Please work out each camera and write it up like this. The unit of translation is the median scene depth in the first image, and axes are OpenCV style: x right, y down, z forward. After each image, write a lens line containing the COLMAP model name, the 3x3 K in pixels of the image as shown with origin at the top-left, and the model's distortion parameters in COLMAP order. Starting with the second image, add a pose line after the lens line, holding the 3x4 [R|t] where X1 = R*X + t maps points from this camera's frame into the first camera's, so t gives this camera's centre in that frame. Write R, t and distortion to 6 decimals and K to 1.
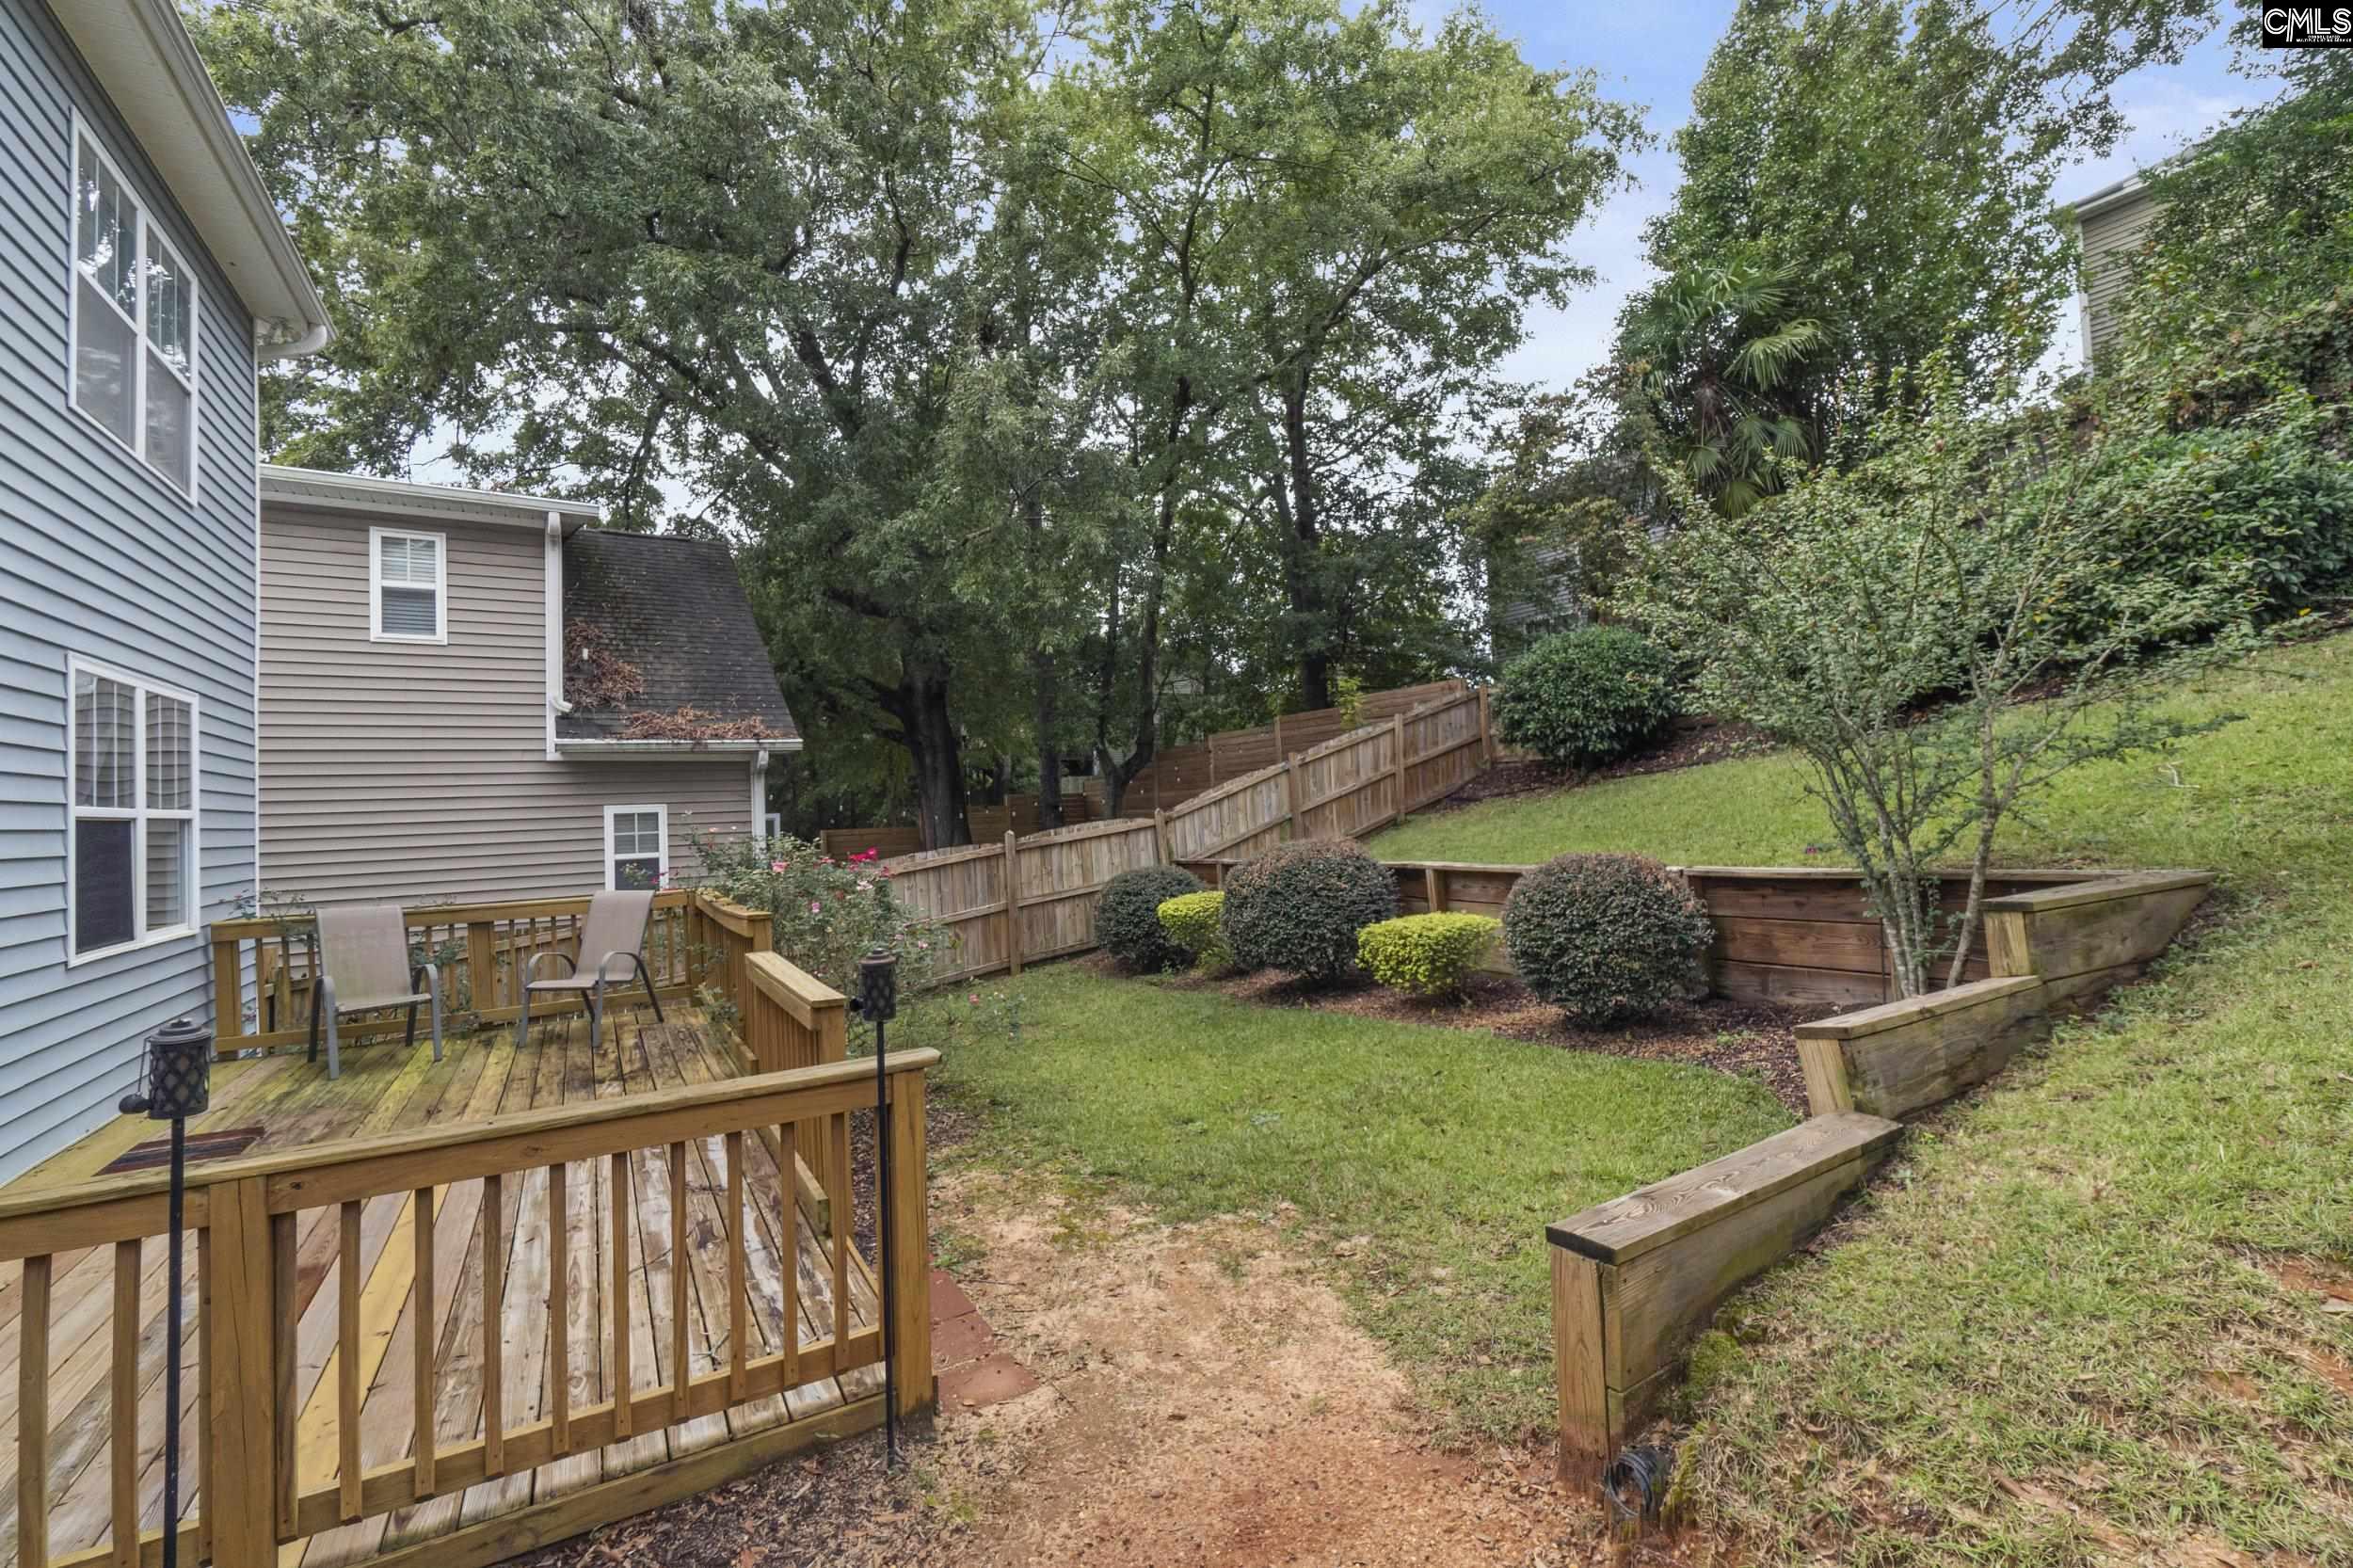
lens RADIAL K [[1025.0, 0, 1180.8], [0, 1025.0, 776.1], [0, 0, 1]] dist [-0.015199, 0.003795]
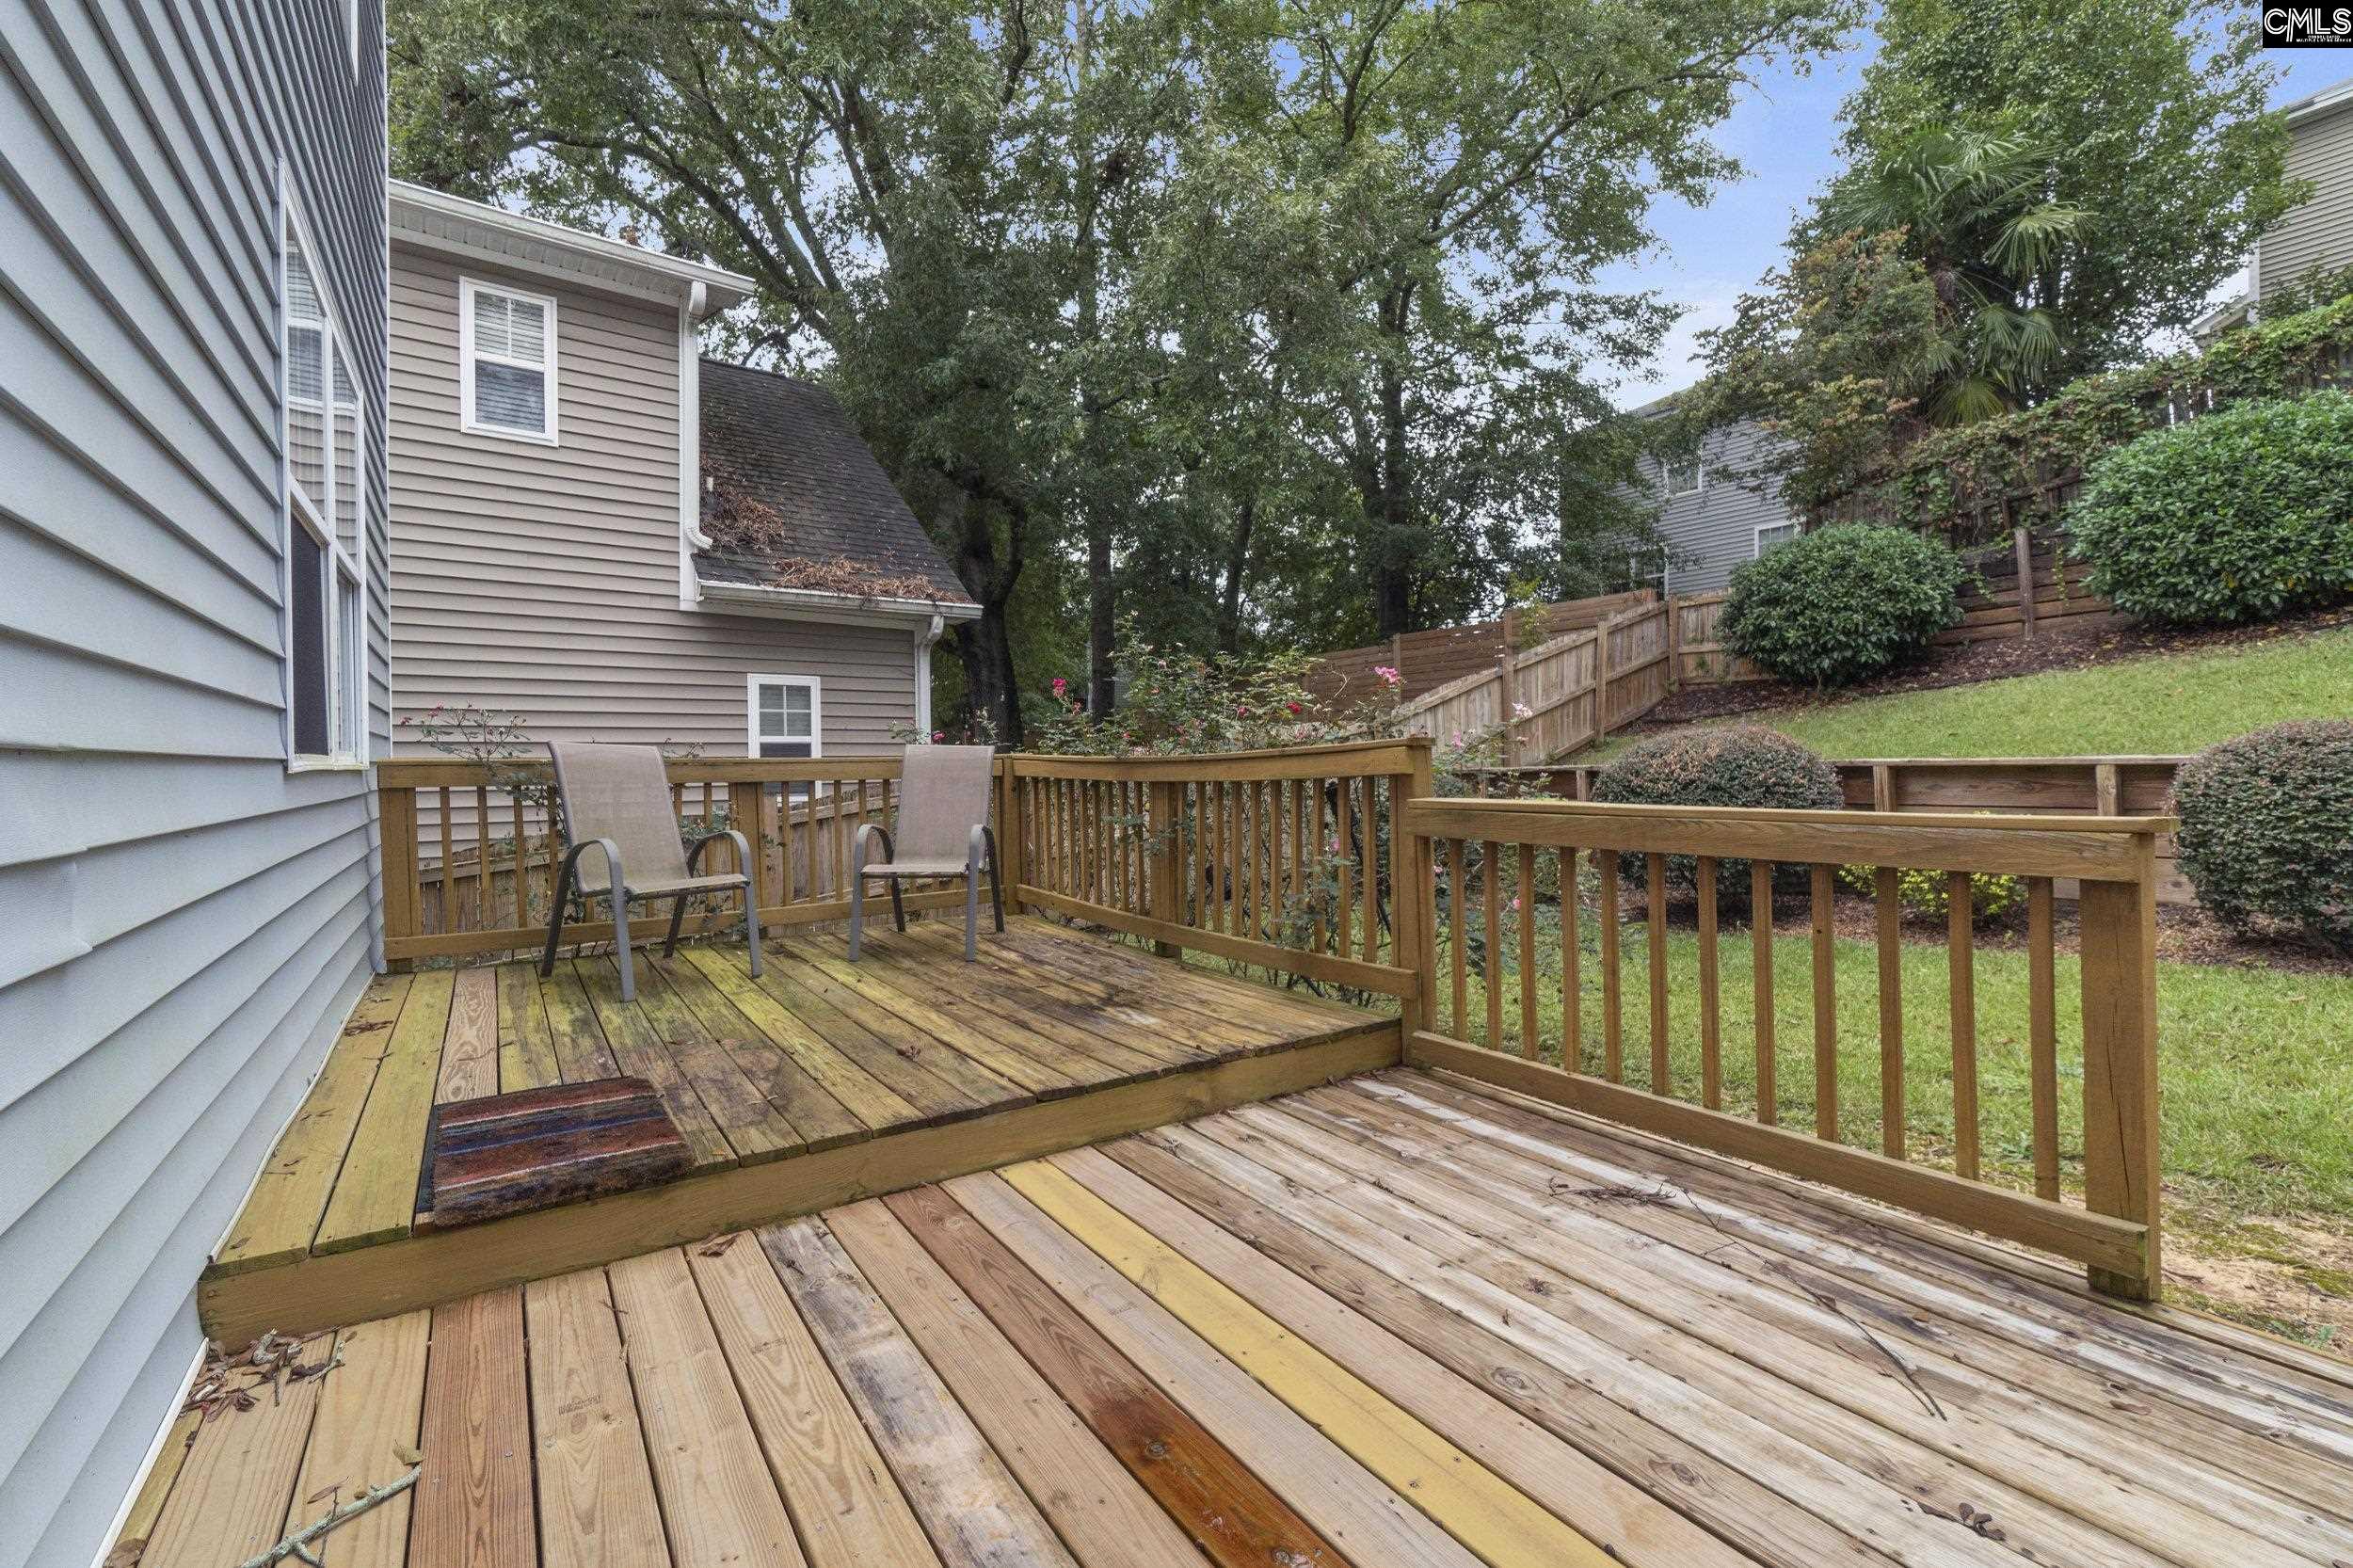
lens RADIAL K [[1025.0, 0, 1177.9], [0, 1025.0, 774.8], [0, 0, 1]] dist [-0.015199, 0.003795]
pose [[0.997231, 0.028025, 0.068889, -0.287246], [-0.030776, 0.998757, 0.039196, 0.066015], [-0.067705, -0.041208, 0.996854, 0.190761]]
